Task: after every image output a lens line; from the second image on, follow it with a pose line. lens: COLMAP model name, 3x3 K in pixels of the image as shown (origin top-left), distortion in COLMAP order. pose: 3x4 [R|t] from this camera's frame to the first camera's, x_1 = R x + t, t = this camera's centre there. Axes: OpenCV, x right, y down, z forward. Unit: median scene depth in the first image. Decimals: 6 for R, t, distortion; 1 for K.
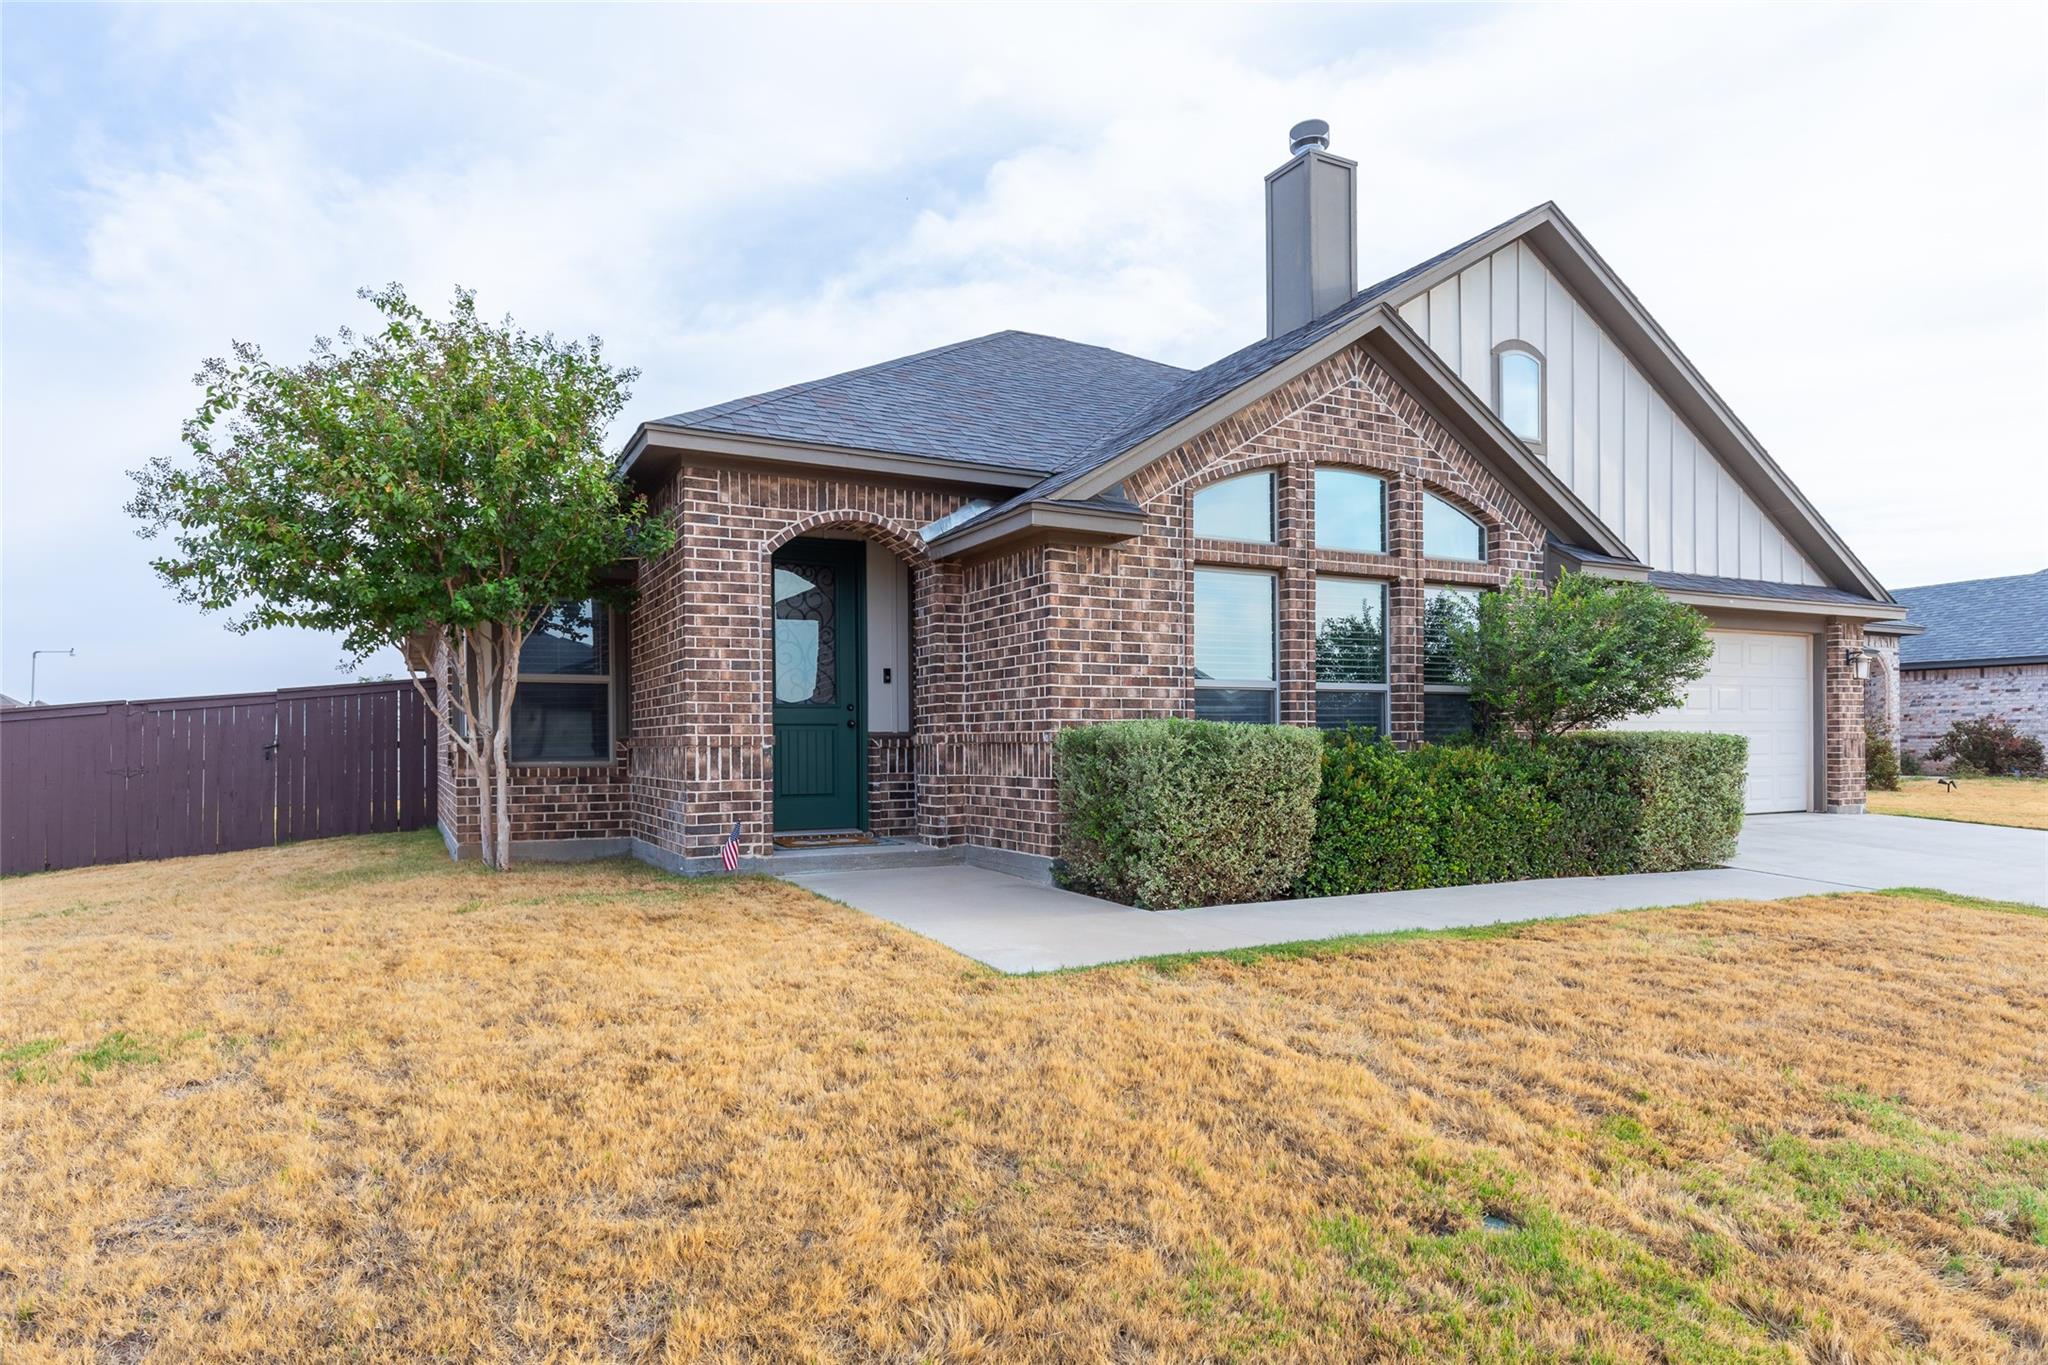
lens RADIAL K [[1149.9, 0, 922.3], [0, 1149.9, 771.6], [0, 0, 1]] dist [0.006609, 0.001750]
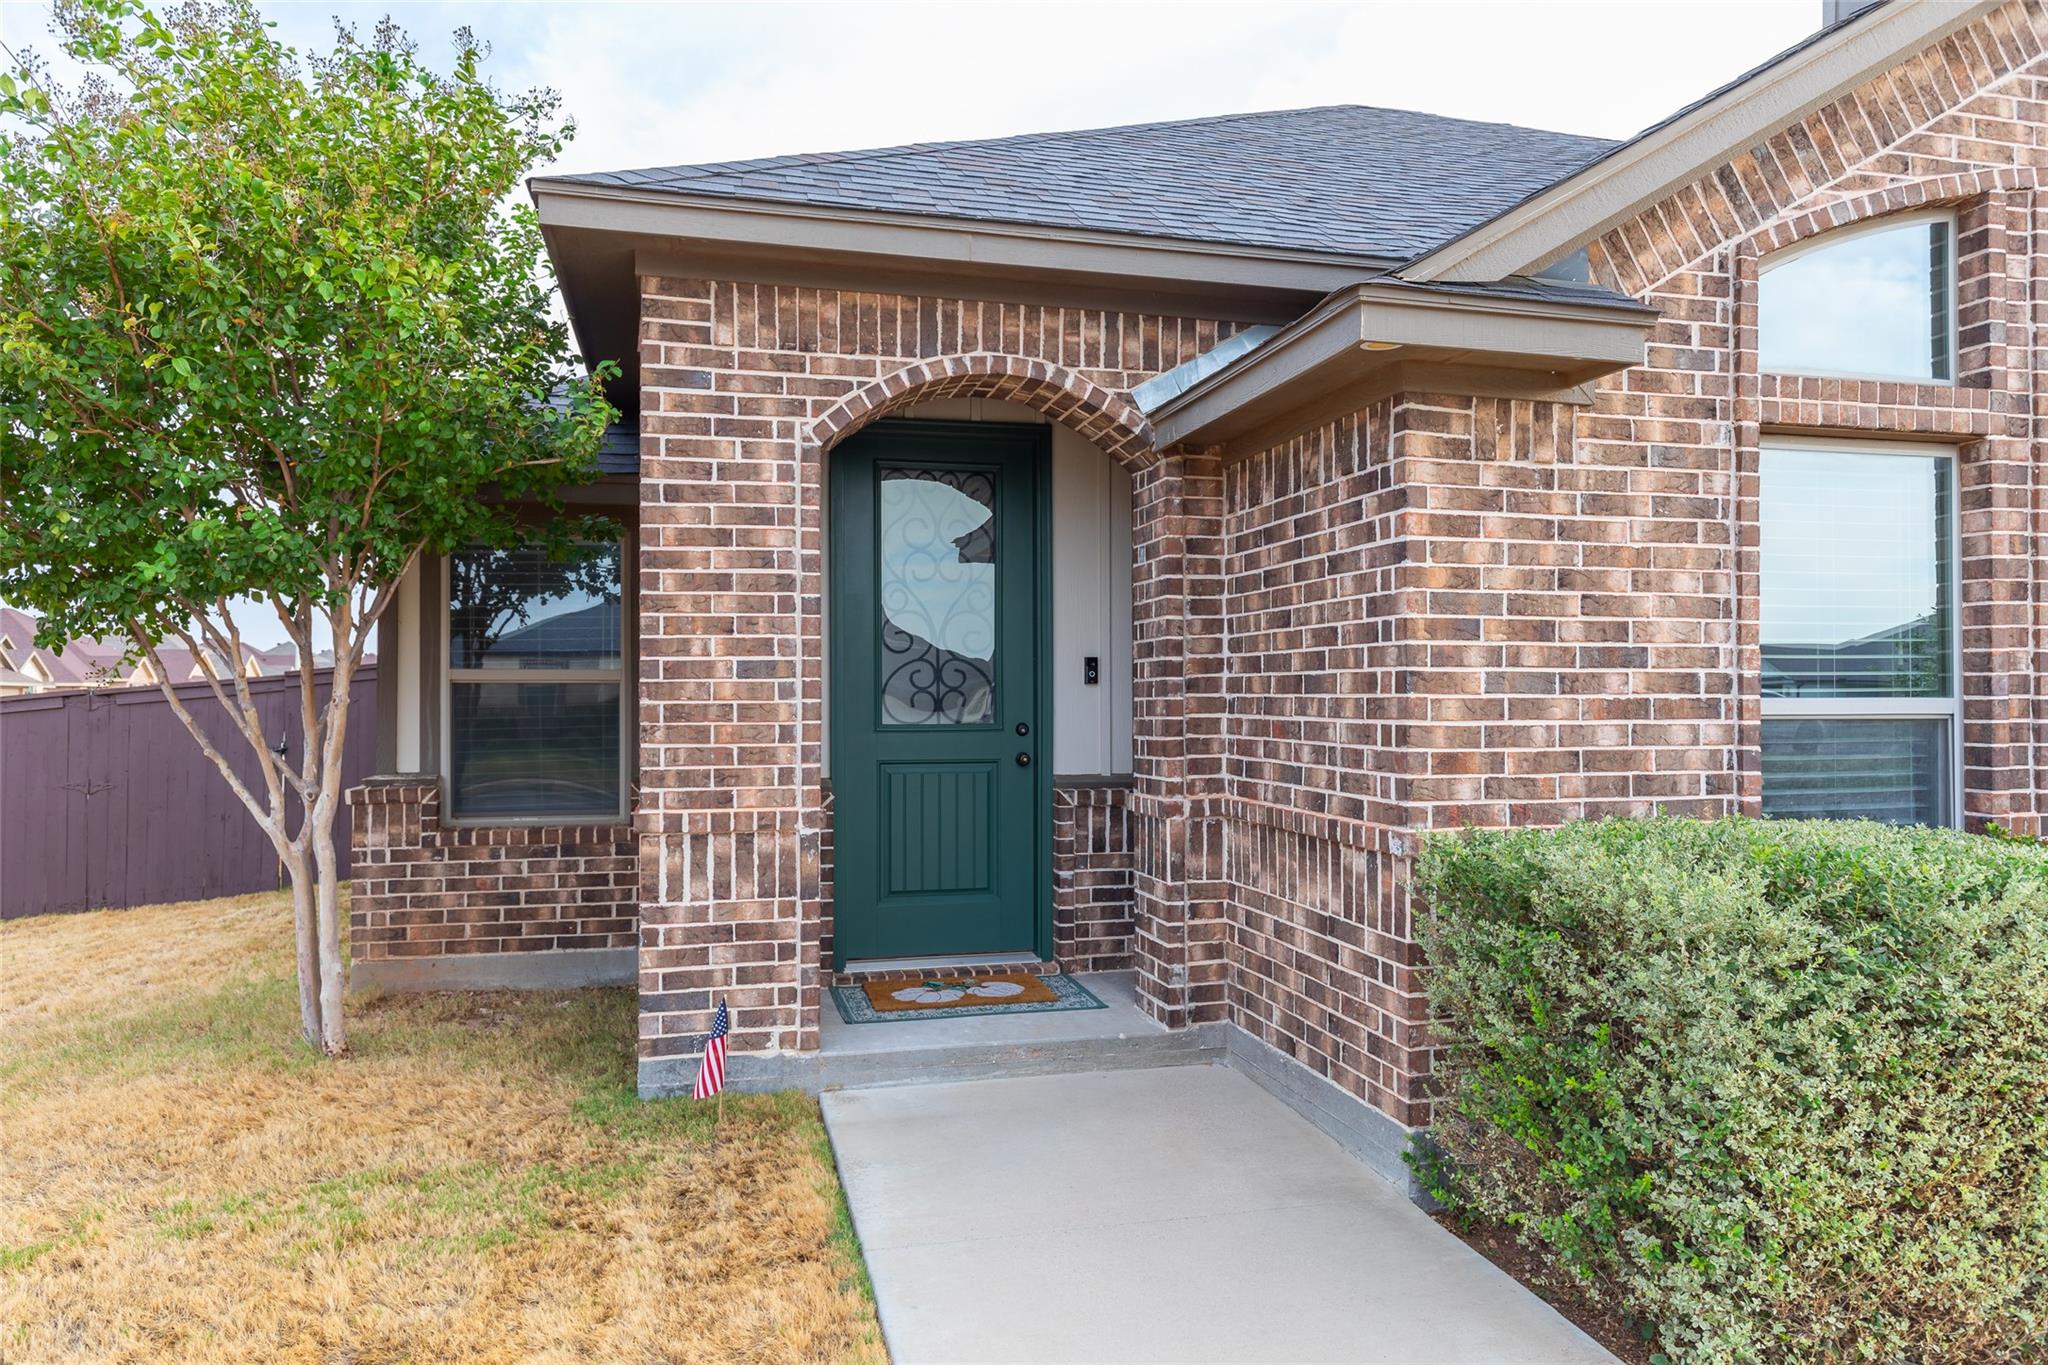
lens RADIAL K [[1324.8, 0, 963.2], [0, 1324.8, 699.0], [0, 0, 1]] dist [0.003911, -0.001122]
pose [[0.977006, 0.004734, -0.213157, 0.049441], [-0.009141, 0.999764, -0.019692, -0.065274], [0.213014, 0.021187, 0.976819, 0.433295]]
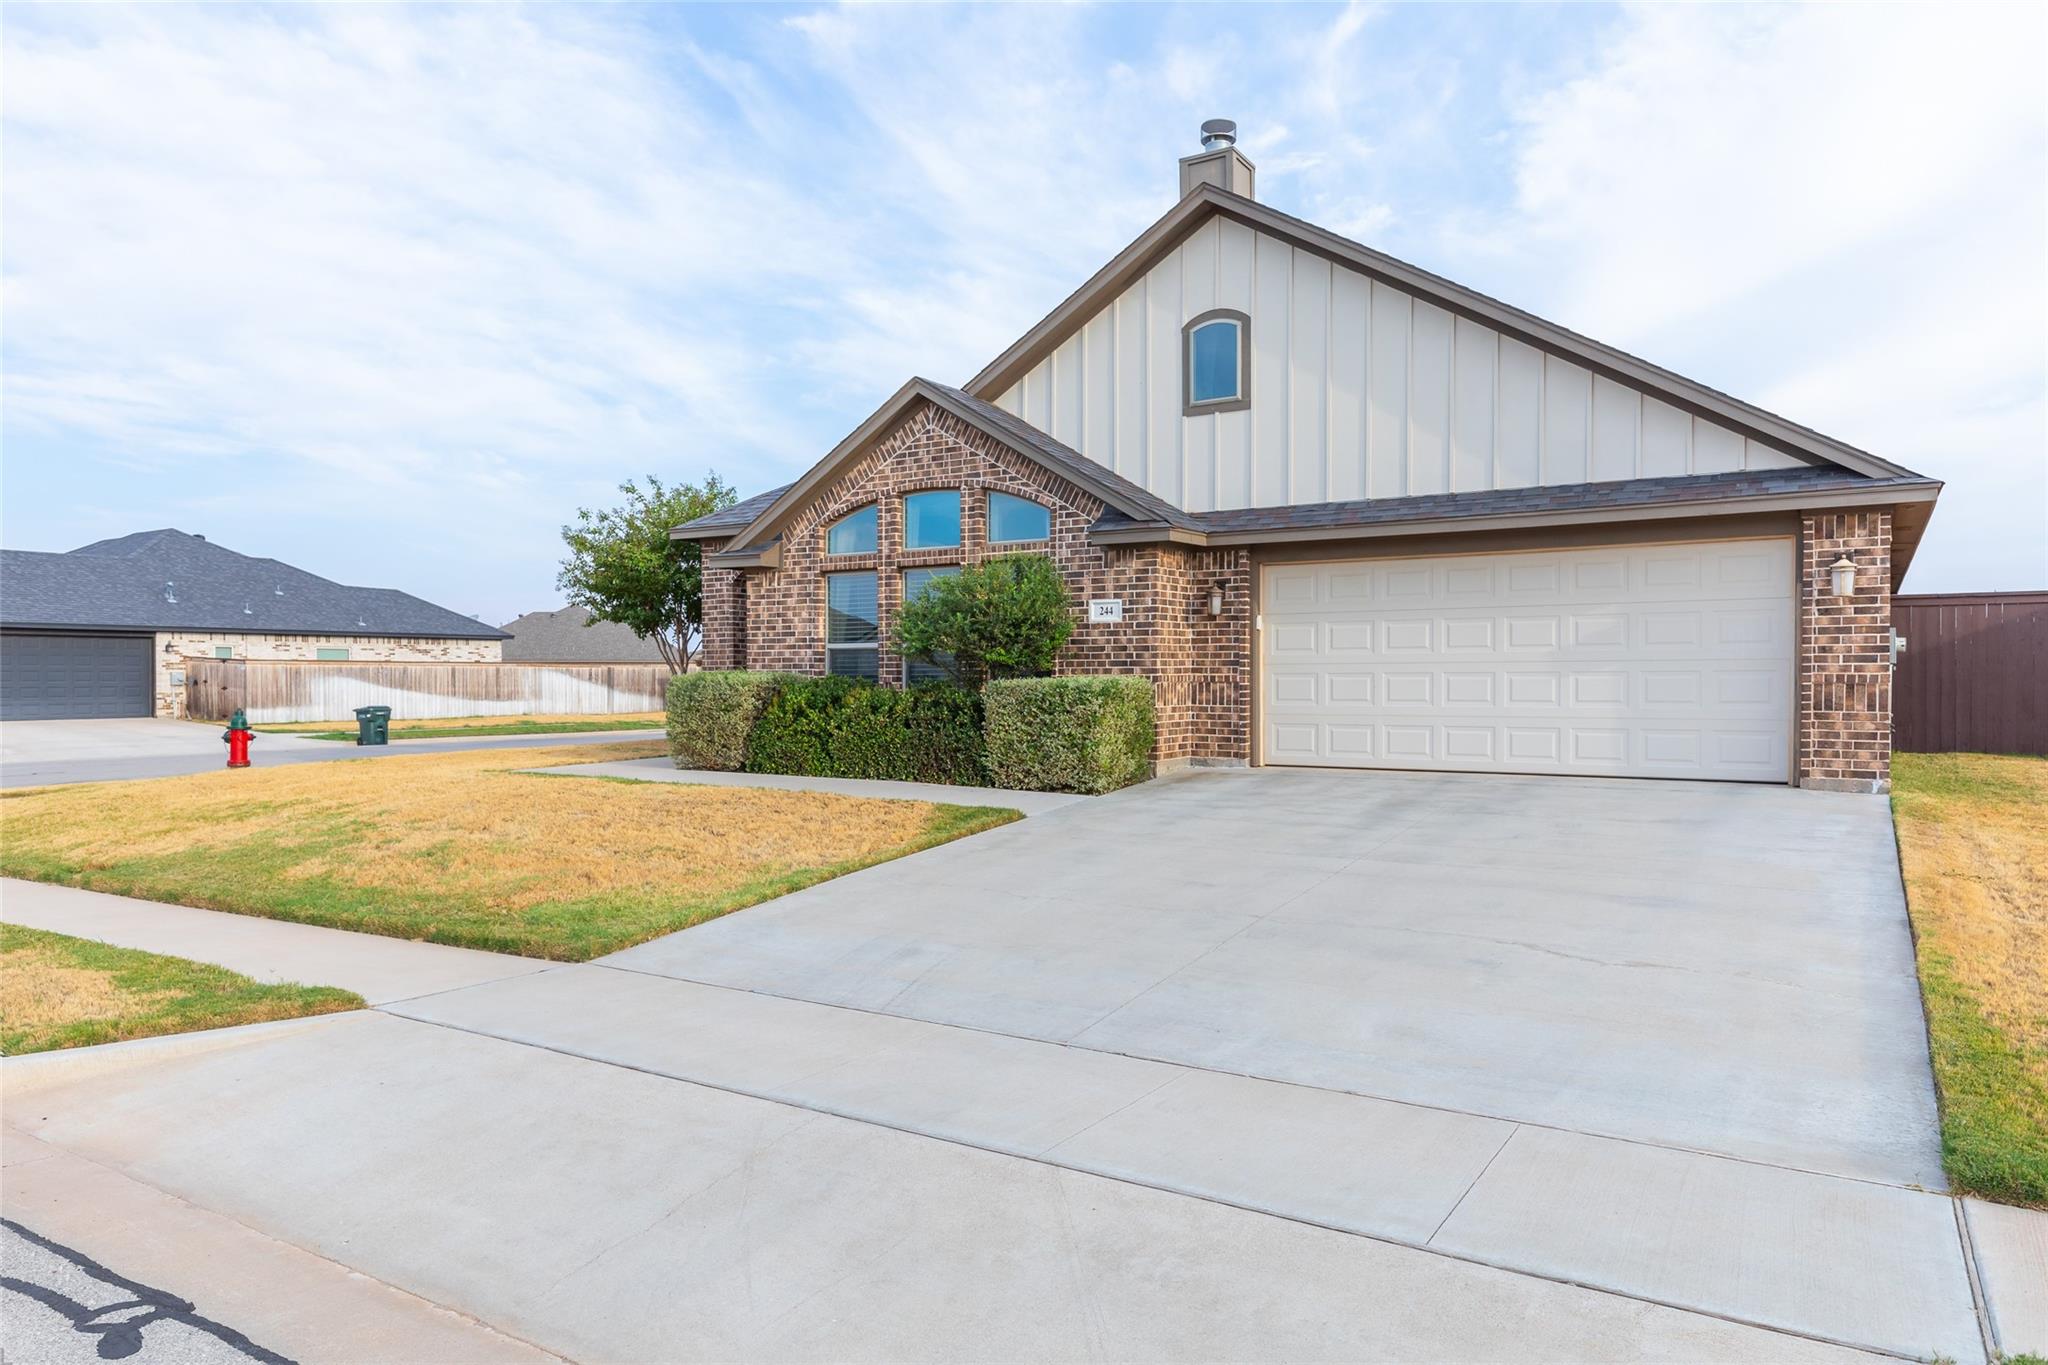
lens RADIAL K [[1324.8, 0, 997.2], [0, 1324.8, 709.6], [0, 0, 1]] dist [0.003911, -0.001122]
pose [[0.507483, 0.026312, -0.861260, 1.884575], [-0.018243, 0.999638, 0.019790, -0.028237], [0.861469, 0.005669, 0.507779, 0.253029]]
